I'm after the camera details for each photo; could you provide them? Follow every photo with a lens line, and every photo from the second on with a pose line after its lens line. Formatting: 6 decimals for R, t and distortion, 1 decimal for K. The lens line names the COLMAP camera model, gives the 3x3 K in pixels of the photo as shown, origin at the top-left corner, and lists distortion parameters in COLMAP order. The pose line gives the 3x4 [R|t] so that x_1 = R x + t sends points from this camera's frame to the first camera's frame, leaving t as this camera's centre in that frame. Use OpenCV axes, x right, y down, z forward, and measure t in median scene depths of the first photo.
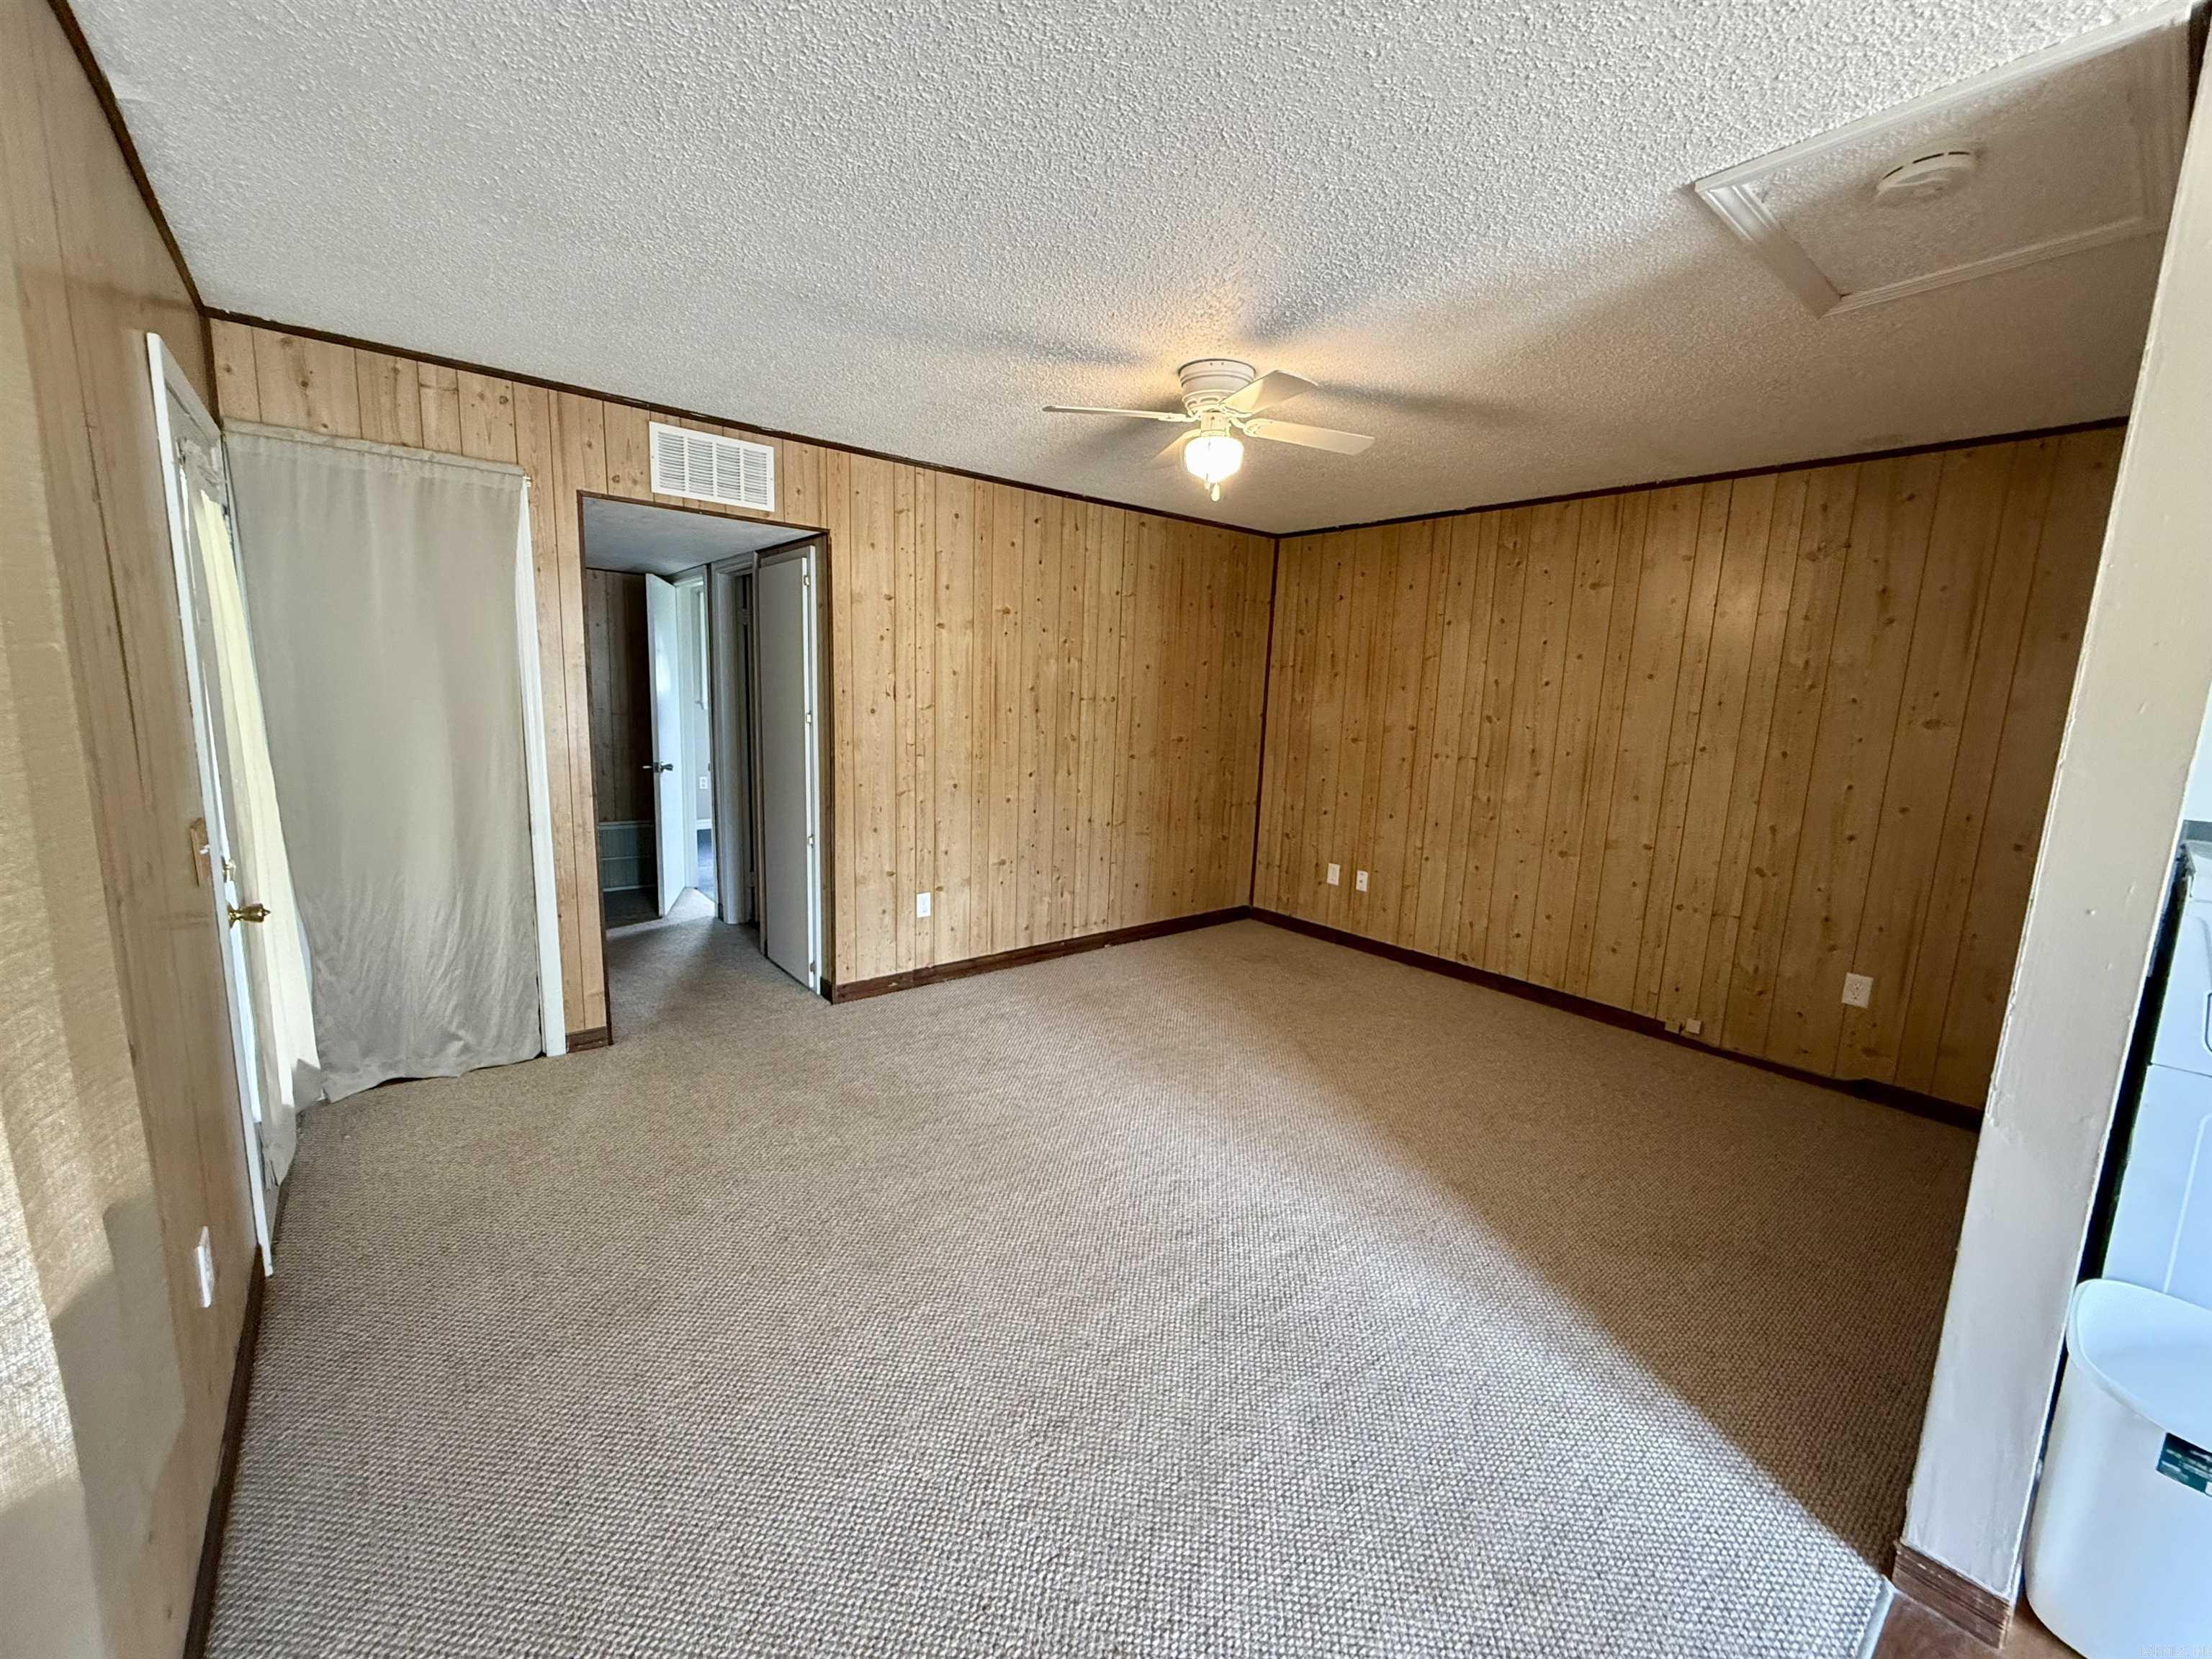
lens RADIAL K [[888.3, 0, 1109.3], [0, 888.3, 826.7], [0, 0, 1]] dist [0.000659, 0.000240]
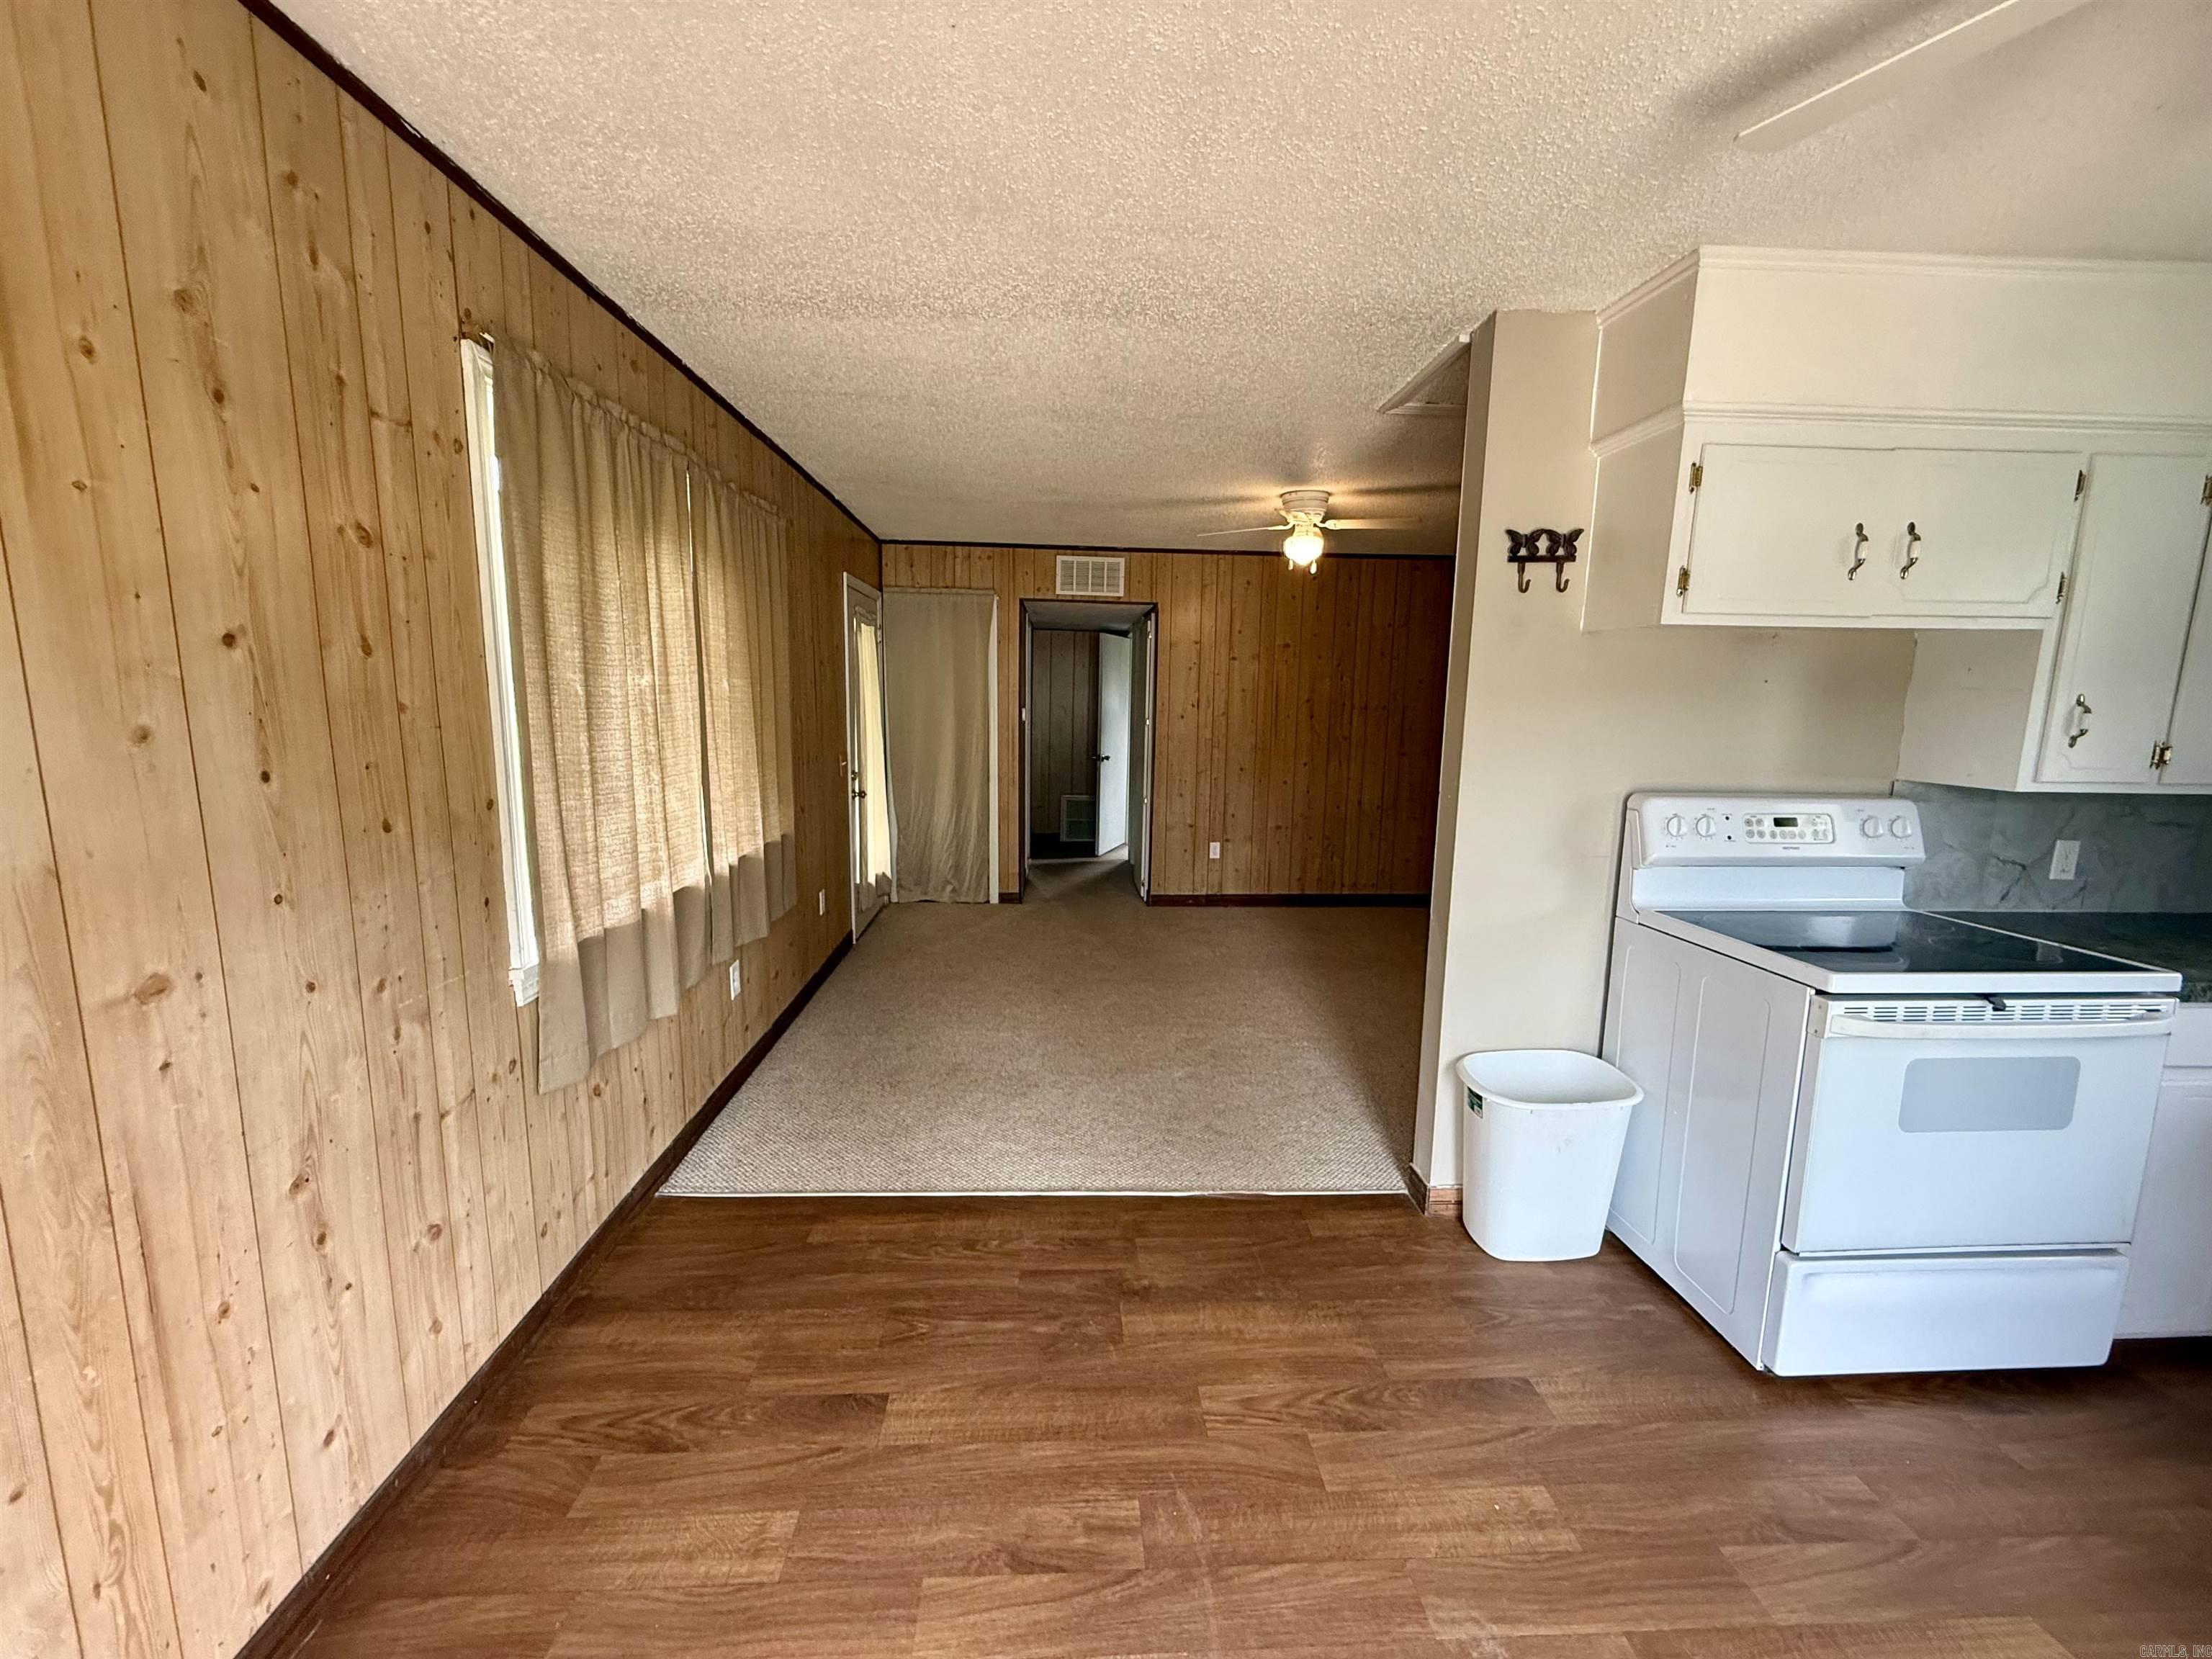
lens RADIAL K [[878.3, 0, 1100.0], [0, 878.3, 827.1], [0, 0, 1]] dist [-0.001833, 0.000199]
pose [[0.807509, 0.062752, -0.586508, 0.500530], [-0.078799, 0.996889, -0.001832, 0.070561], [0.584568, 0.047696, 0.809942, -0.288242]]
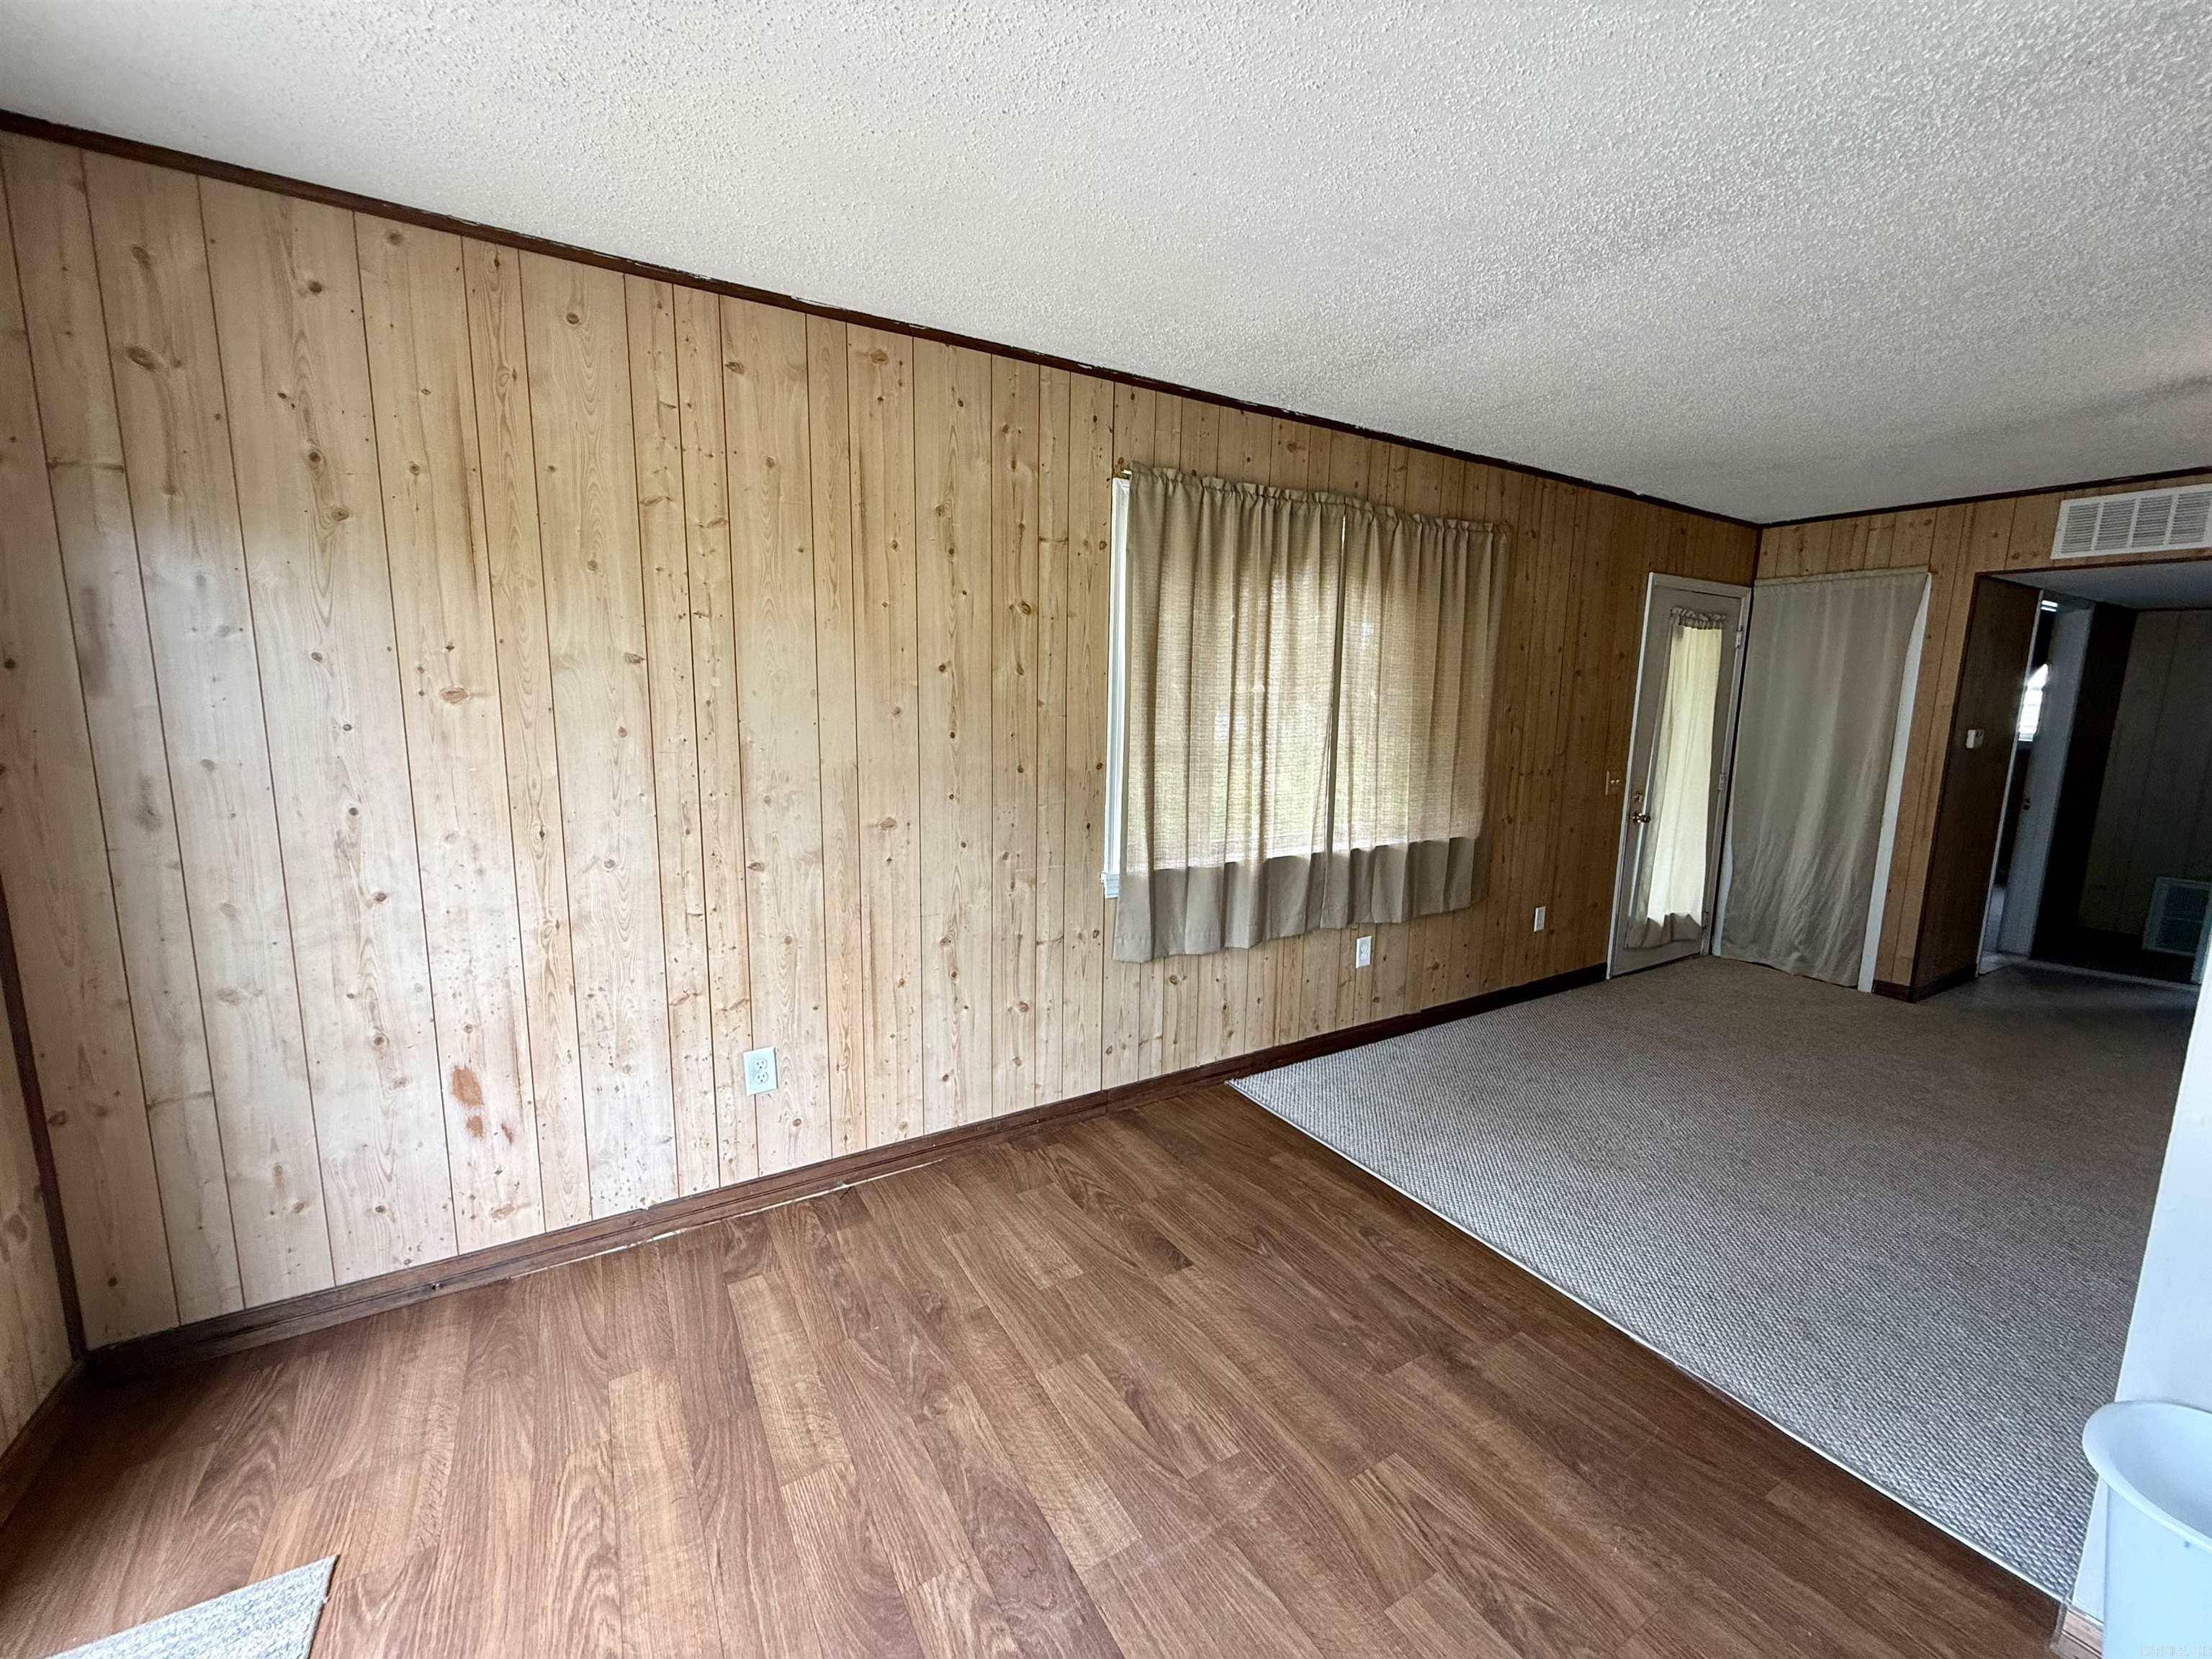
lens RADIAL K [[878.3, 0, 1100.0], [0, 878.3, 827.1], [0, 0, 1]] dist [-0.001833, 0.000199]
pose [[-0.141791, 0.106426, -0.984159, 0.687159], [-0.180303, 0.974796, 0.131391, 0.038321], [0.973338, 0.196077, -0.119028, -0.023095]]
